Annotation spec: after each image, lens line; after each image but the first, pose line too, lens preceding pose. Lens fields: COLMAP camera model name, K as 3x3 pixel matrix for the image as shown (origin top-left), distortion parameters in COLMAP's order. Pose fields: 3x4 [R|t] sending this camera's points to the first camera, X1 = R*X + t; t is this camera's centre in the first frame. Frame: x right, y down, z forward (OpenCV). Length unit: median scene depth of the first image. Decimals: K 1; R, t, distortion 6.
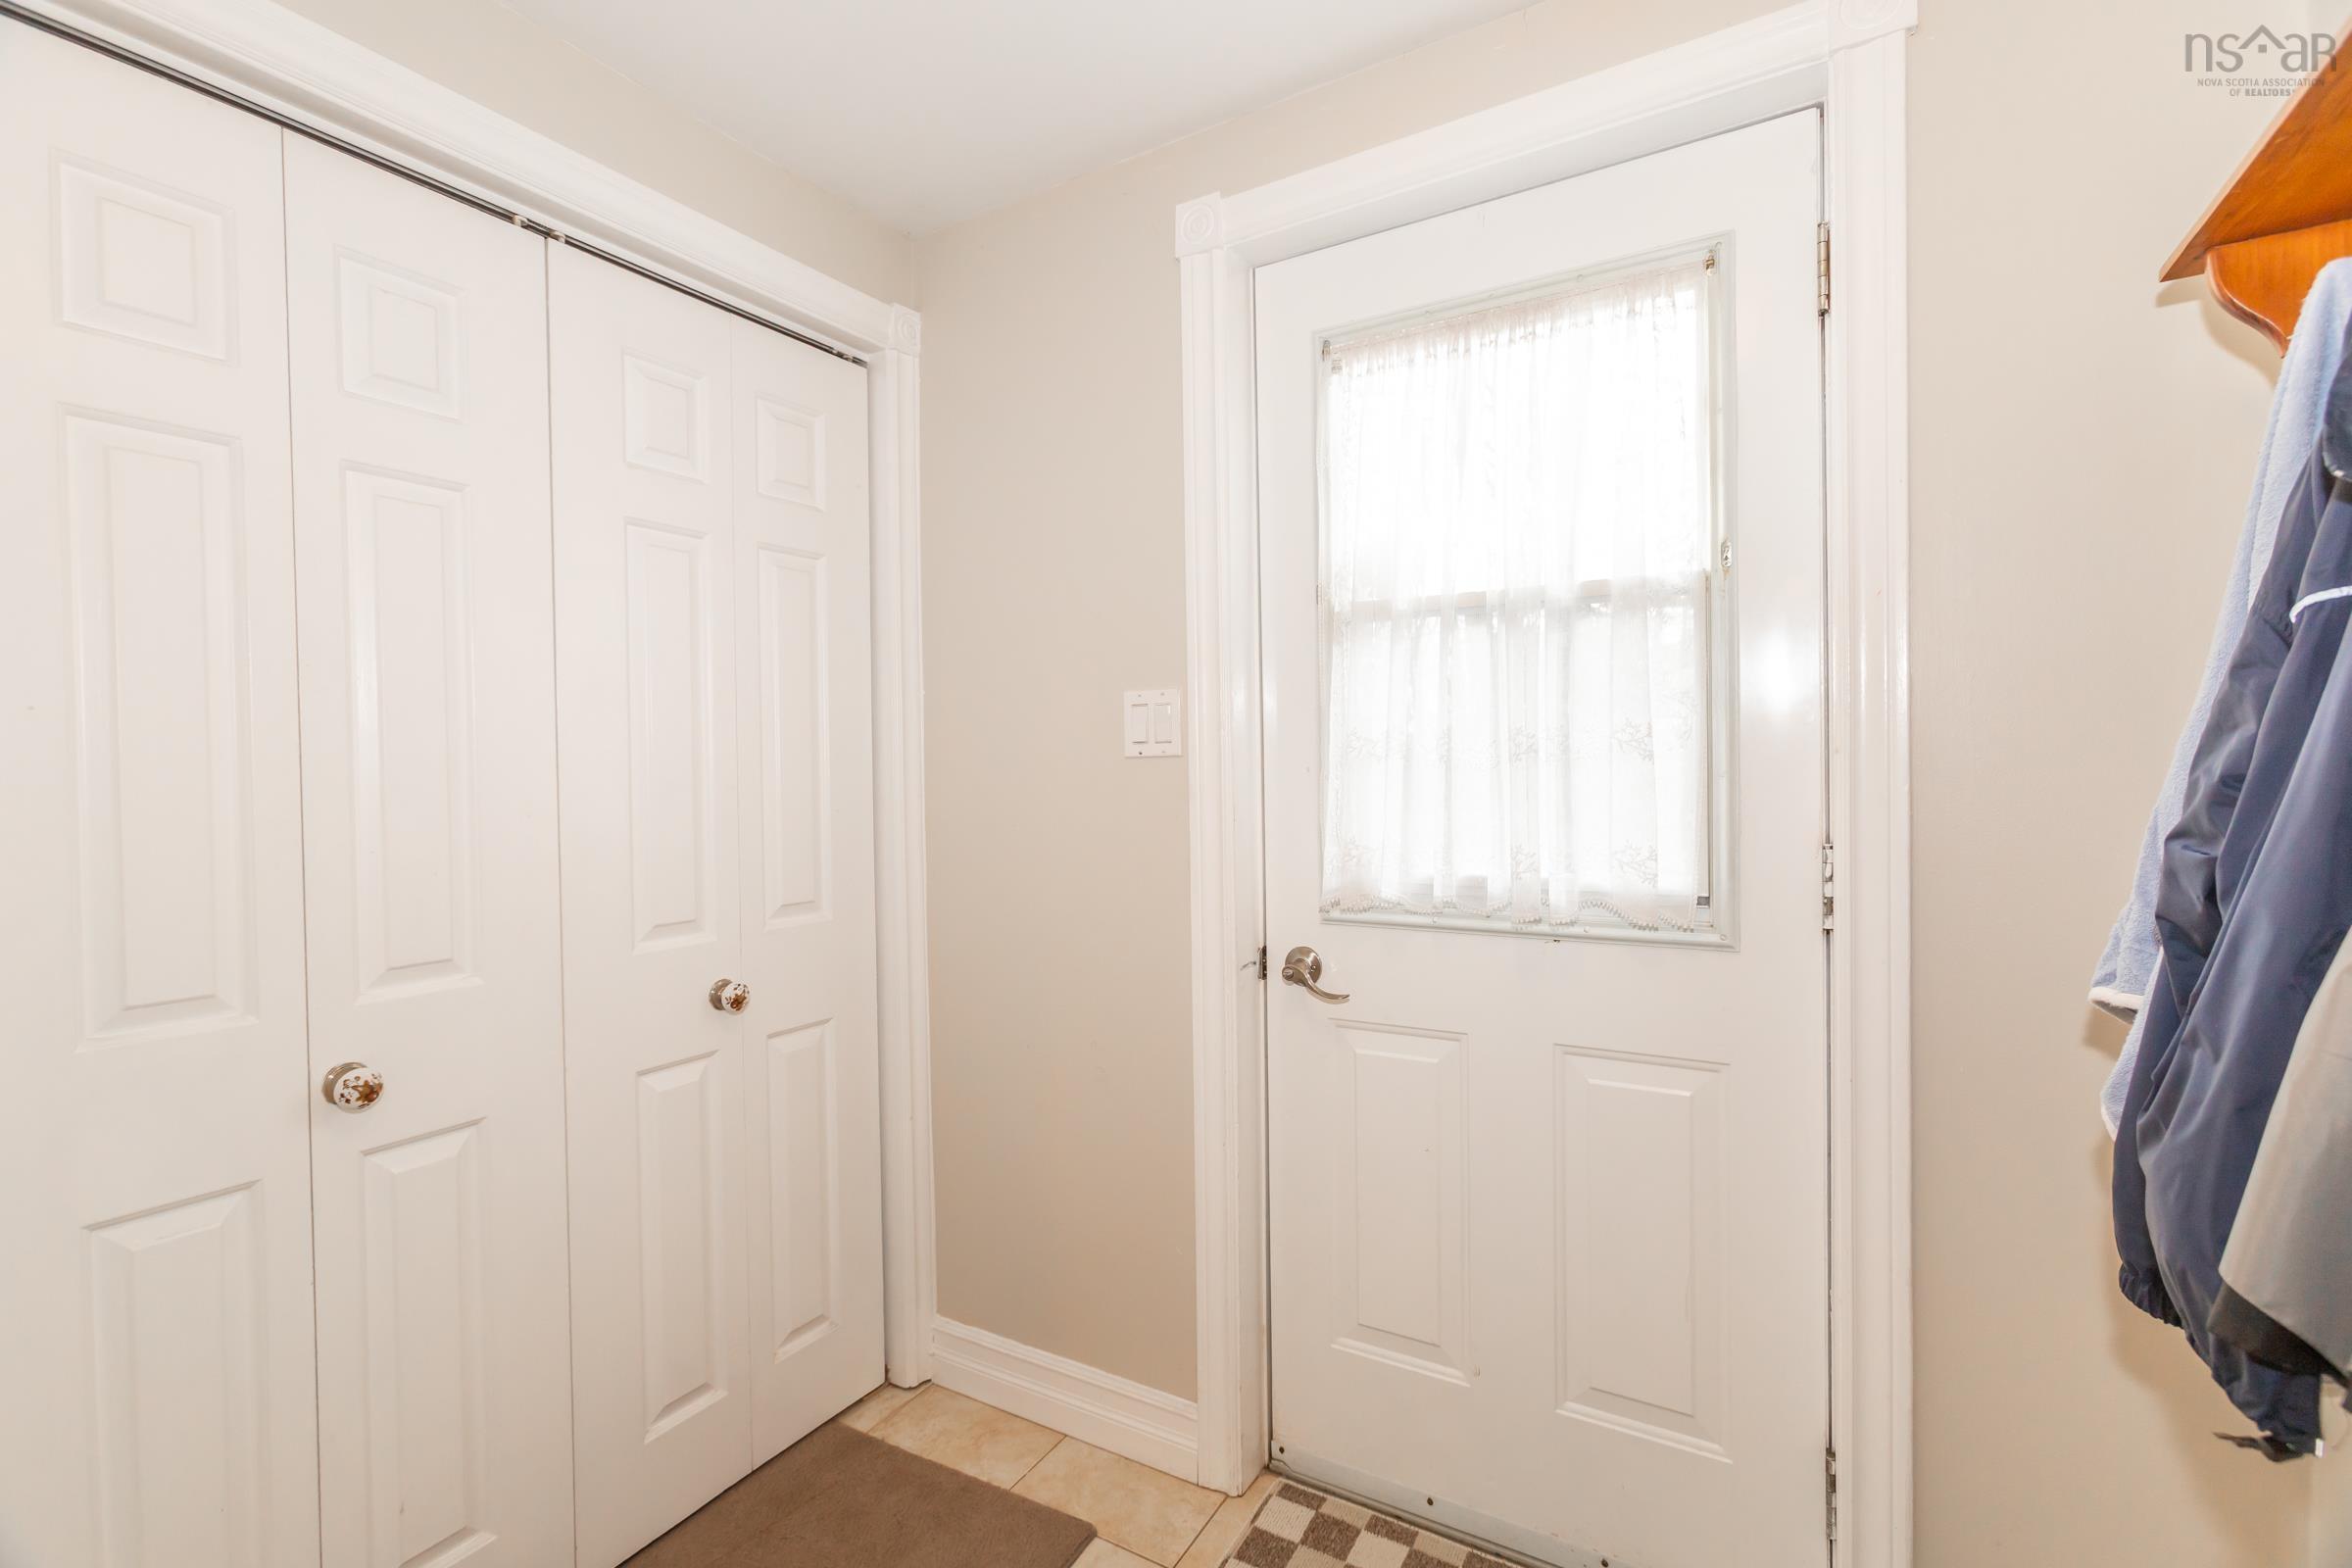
lens RADIAL K [[1049.2, 0, 1166.8], [0, 1049.2, 788.9], [0, 0, 1]] dist [-0.017391, 0.011456]
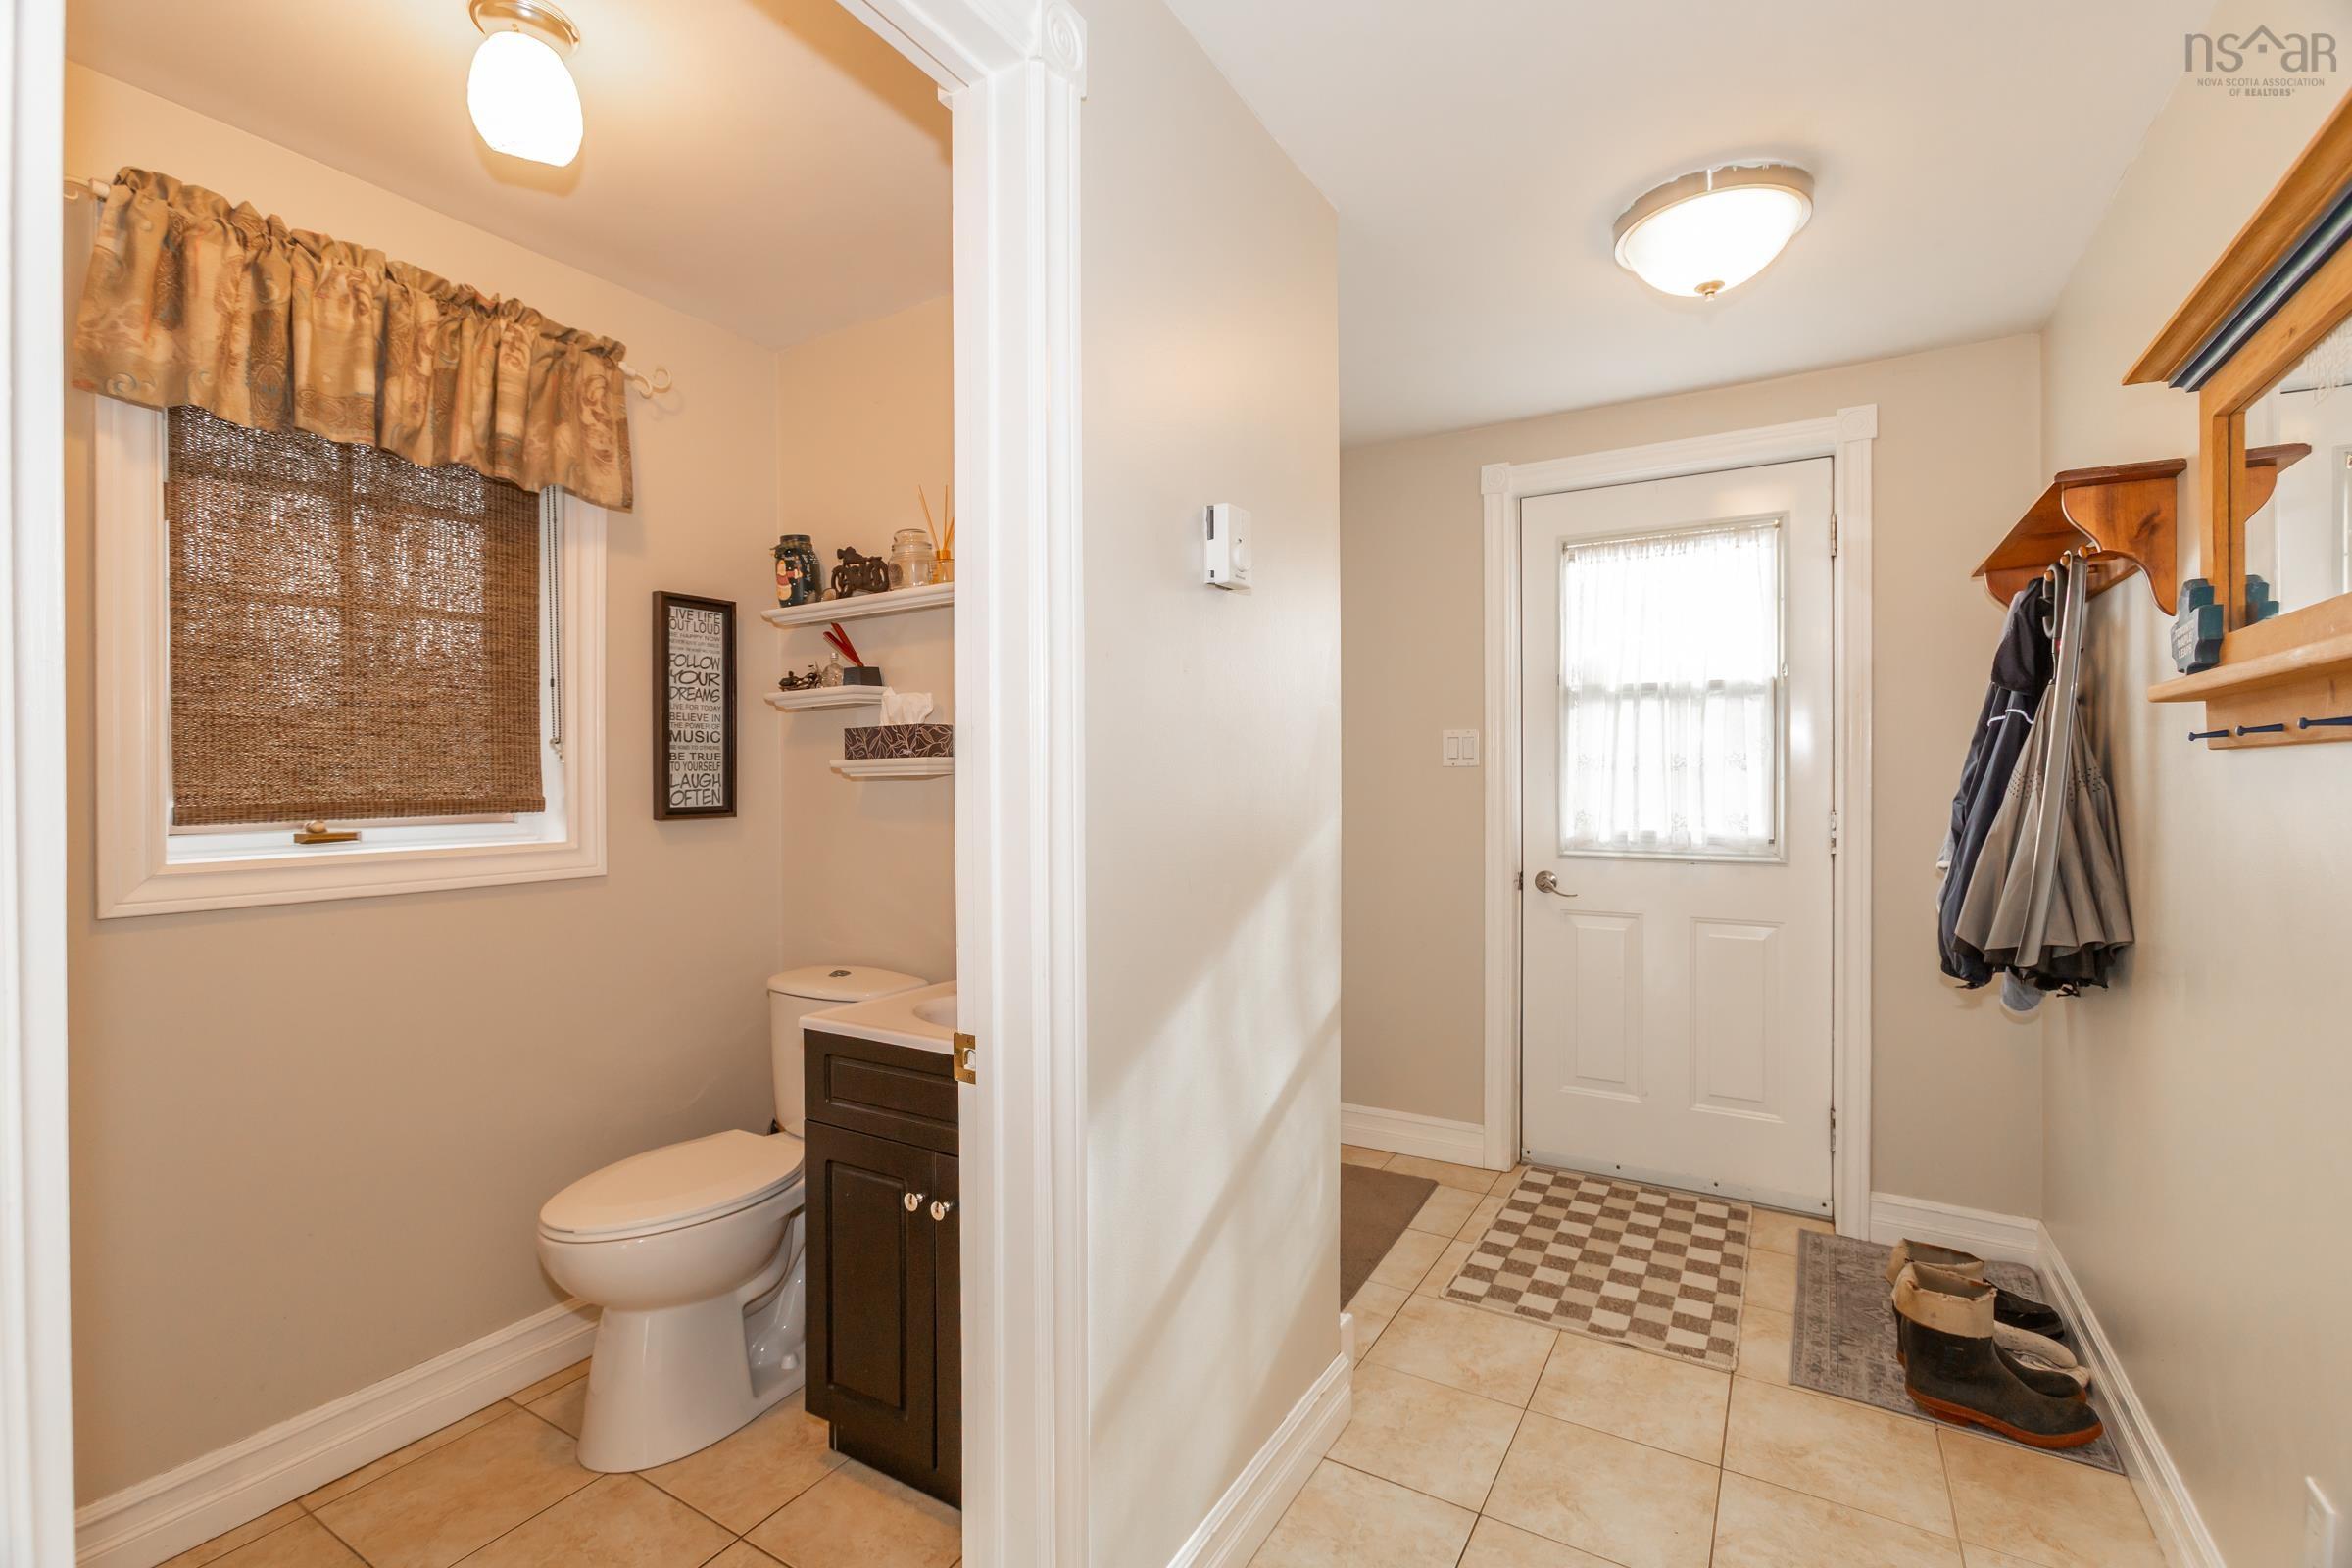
lens RADIAL K [[1049.2, 0, 1164.5], [0, 1049.2, 789.4], [0, 0, 1]] dist [-0.017391, 0.011456]
pose [[0.999669, 0.012637, -0.022411, -0.567549], [-0.012772, 0.999901, -0.005868, 0.031208], [0.022334, 0.006152, 0.999732, -0.963090]]
